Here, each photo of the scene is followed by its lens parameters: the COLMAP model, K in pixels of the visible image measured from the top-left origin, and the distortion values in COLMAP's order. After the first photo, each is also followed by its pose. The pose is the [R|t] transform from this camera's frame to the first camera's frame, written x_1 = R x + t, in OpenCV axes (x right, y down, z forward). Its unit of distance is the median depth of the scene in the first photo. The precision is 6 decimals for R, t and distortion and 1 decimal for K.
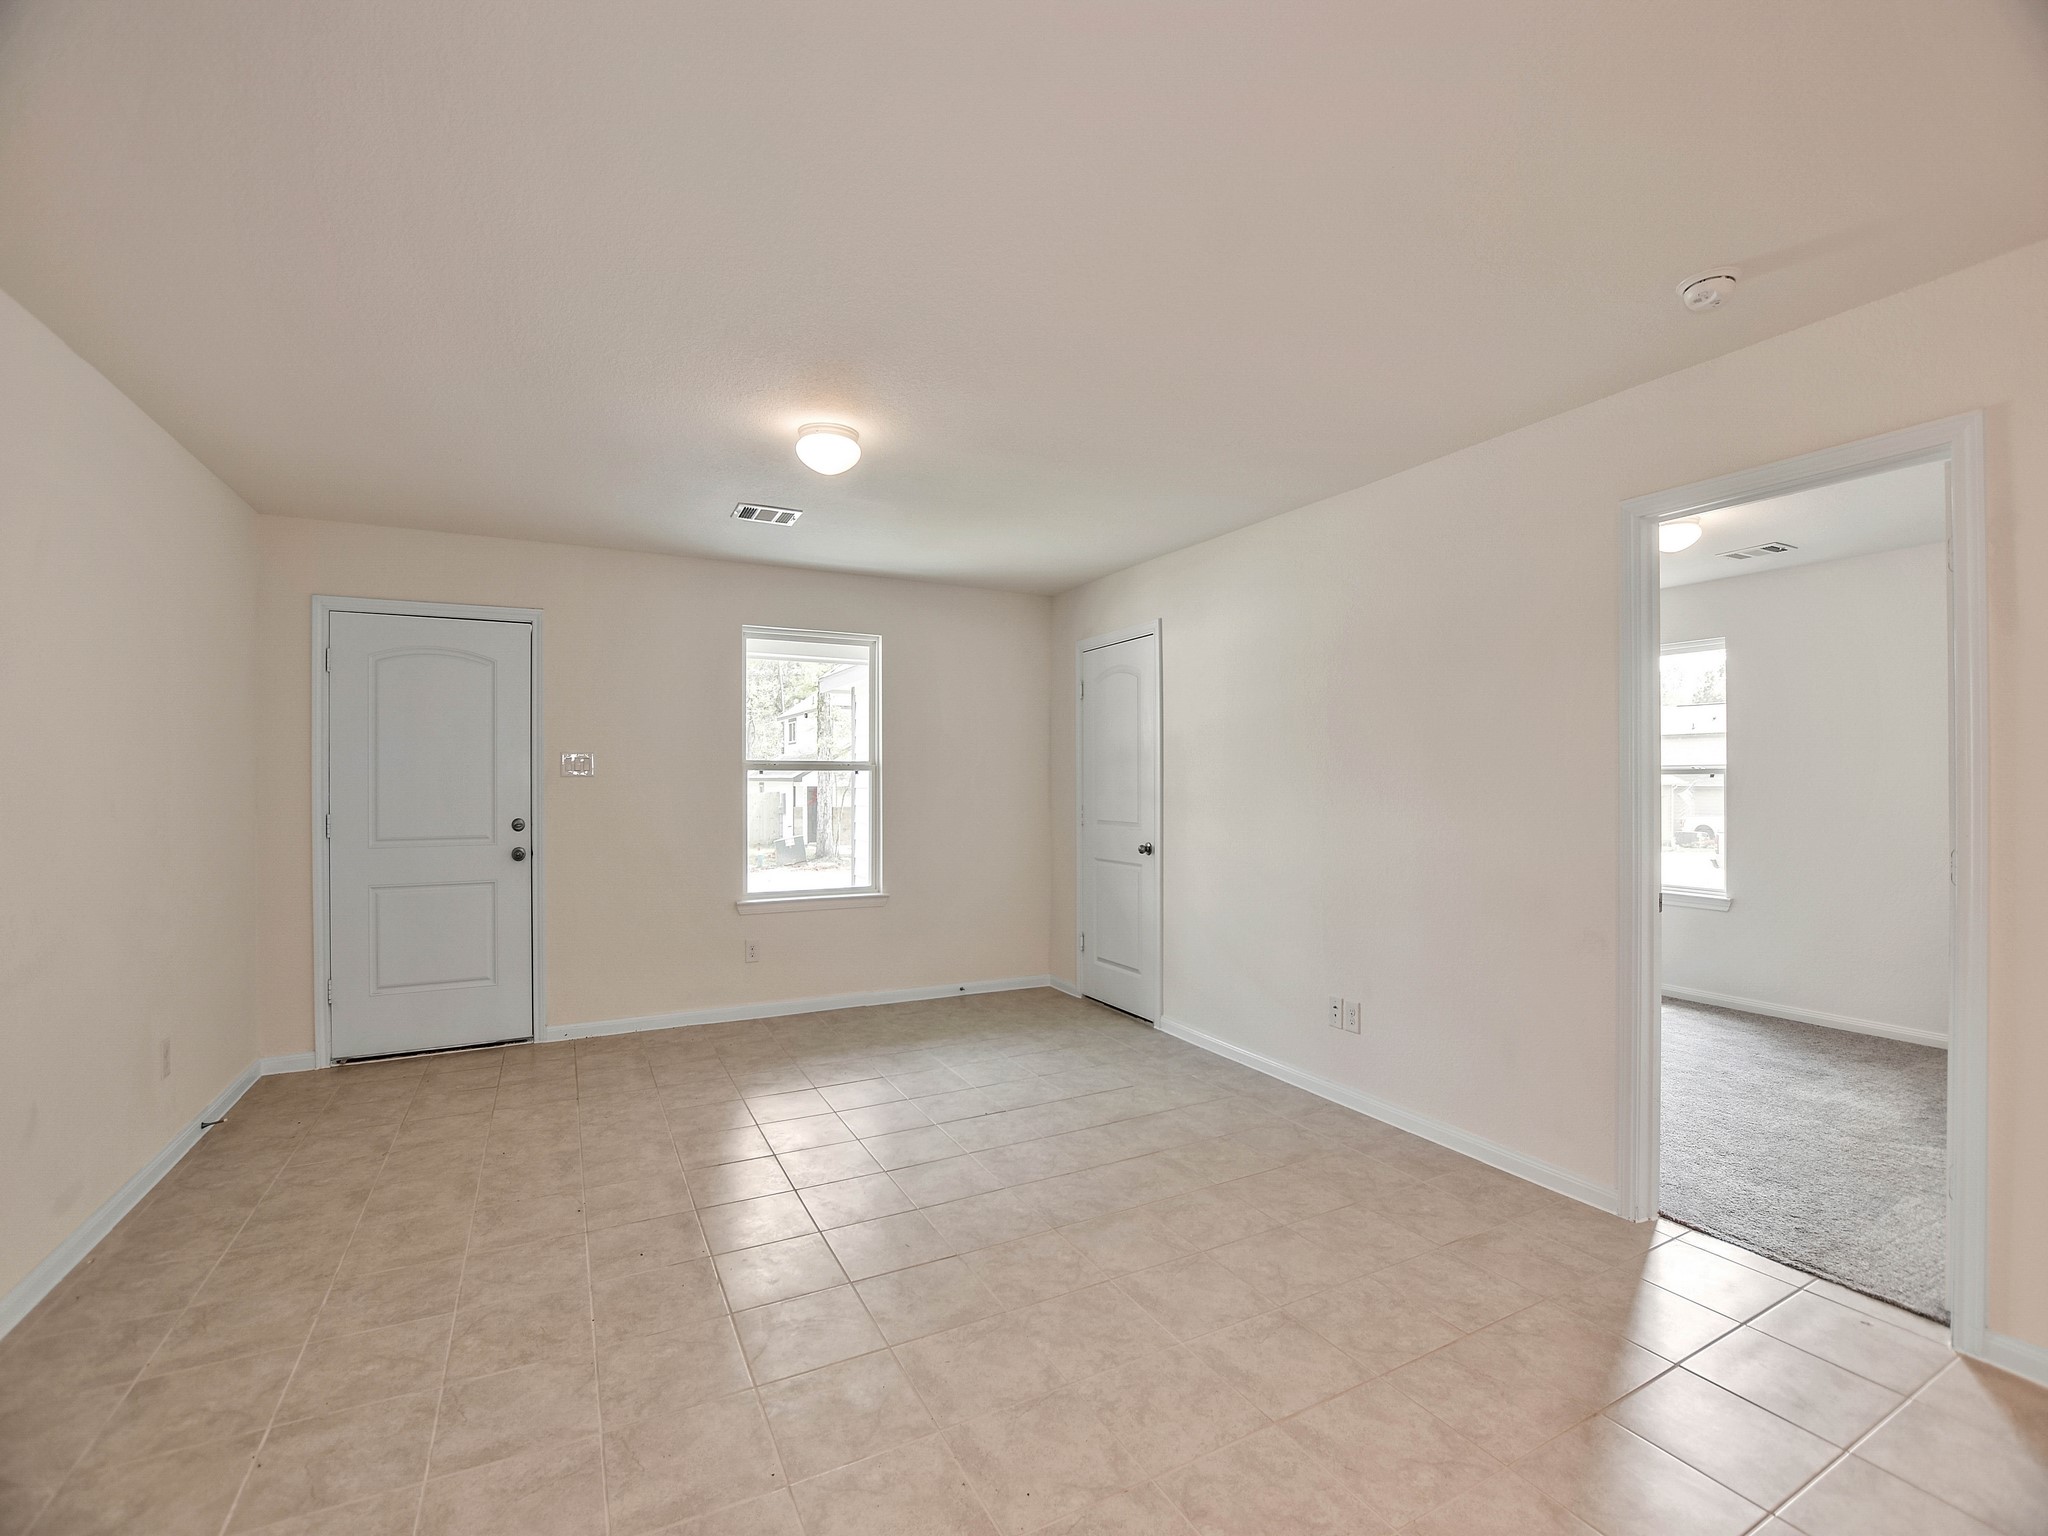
lens RADIAL K [[898.8, 0, 1024.6], [0, 898.8, 777.1], [0, 0, 1]] dist [-0.032193, 0.004208]
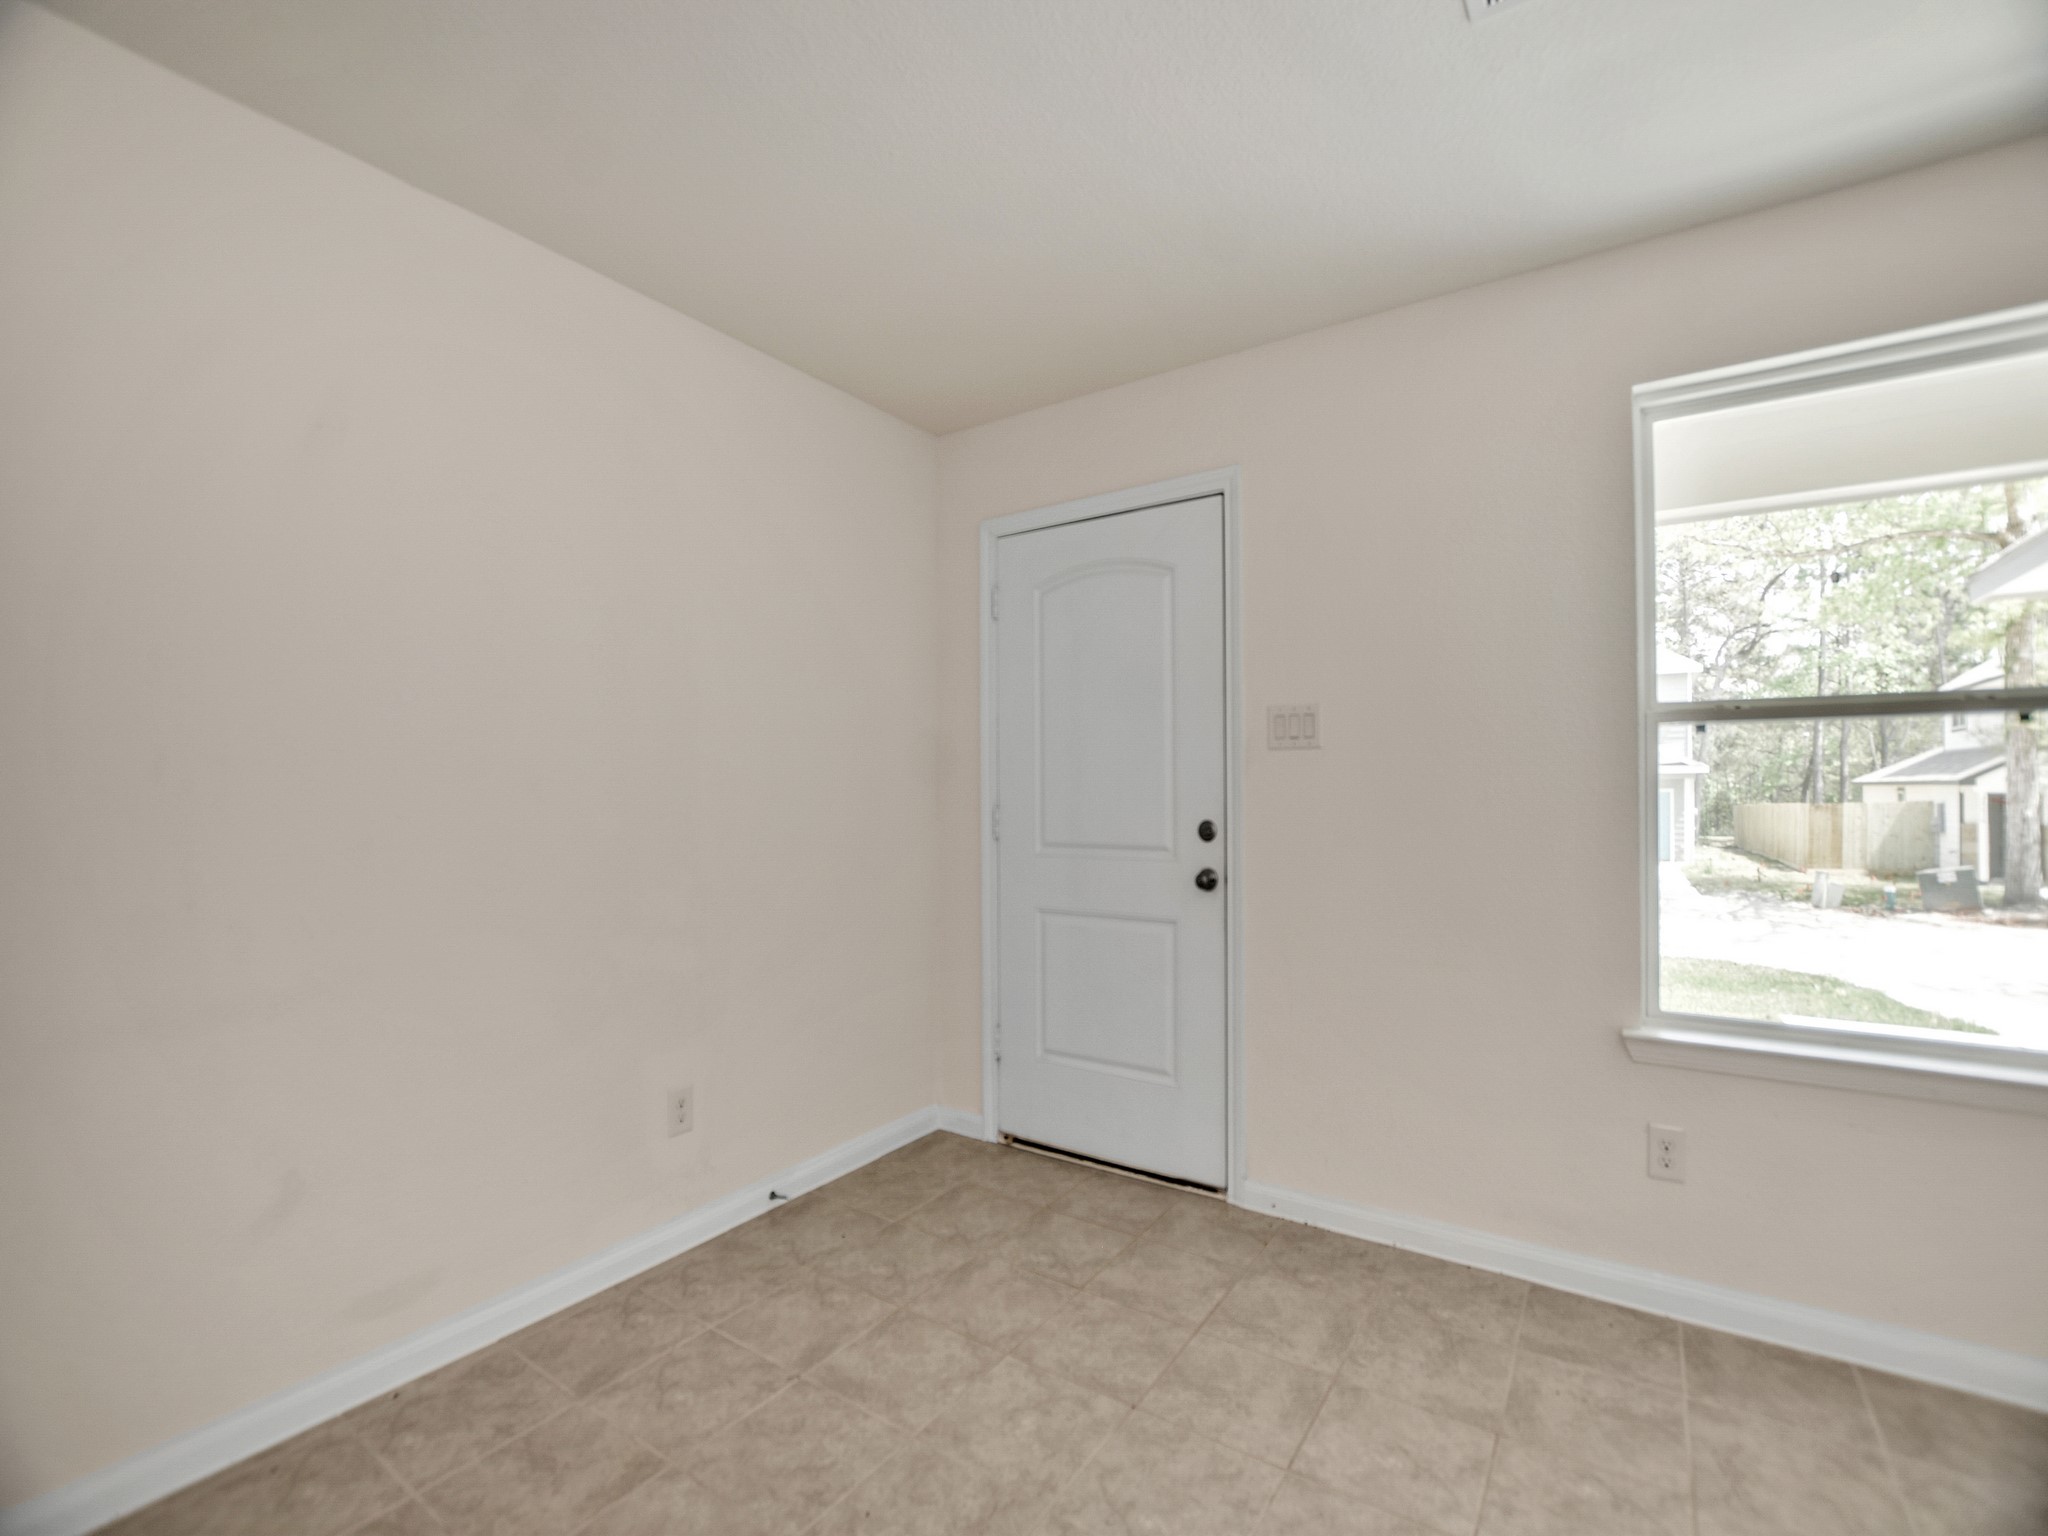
lens RADIAL K [[898.8, 0, 1024.6], [0, 898.8, 777.1], [0, 0, 1]] dist [-0.032193, 0.004208]
pose [[0.469562, -0.011866, -0.882820, -0.097946], [0.004639, 0.999929, -0.010972, 0.025567], [0.882887, 0.001056, 0.469583, 0.668015]]
